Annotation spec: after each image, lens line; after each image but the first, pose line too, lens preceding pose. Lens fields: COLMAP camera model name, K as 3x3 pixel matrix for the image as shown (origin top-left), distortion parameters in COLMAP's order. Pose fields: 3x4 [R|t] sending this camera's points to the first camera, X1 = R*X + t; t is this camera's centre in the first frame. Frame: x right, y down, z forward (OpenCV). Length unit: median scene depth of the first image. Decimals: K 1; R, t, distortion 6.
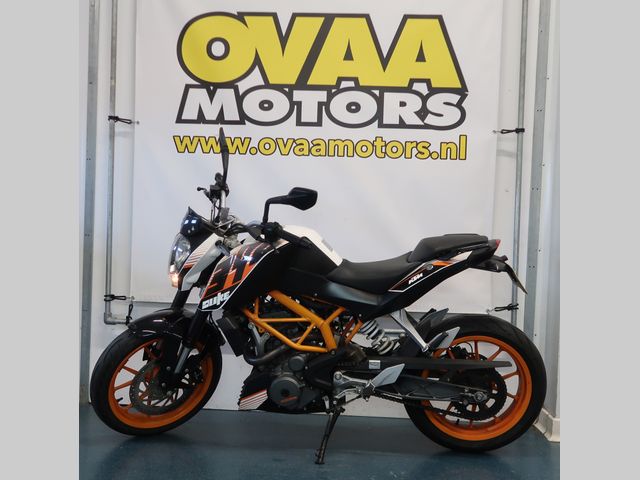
lens RADIAL K [[528.8, 0, 320.0], [0, 528.8, 240.0], [0, 0, 1]] dist [-0.005558, -0.002224]
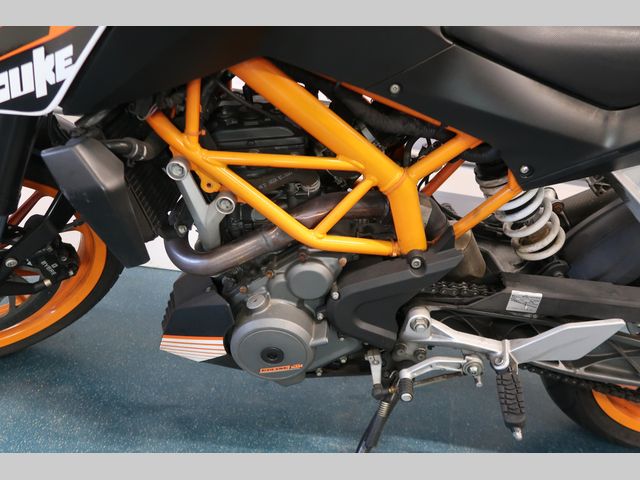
lens RADIAL K [[528.8, 0, 320.0], [0, 528.8, 240.0], [0, 0, 1]] dist [-0.005558, -0.002224]
pose [[0.995559, 0.083181, 0.044080, -0.055206], [-0.093902, 0.910655, 0.402356, 0.064864], [-0.006673, -0.404708, 0.914422, 0.688384]]
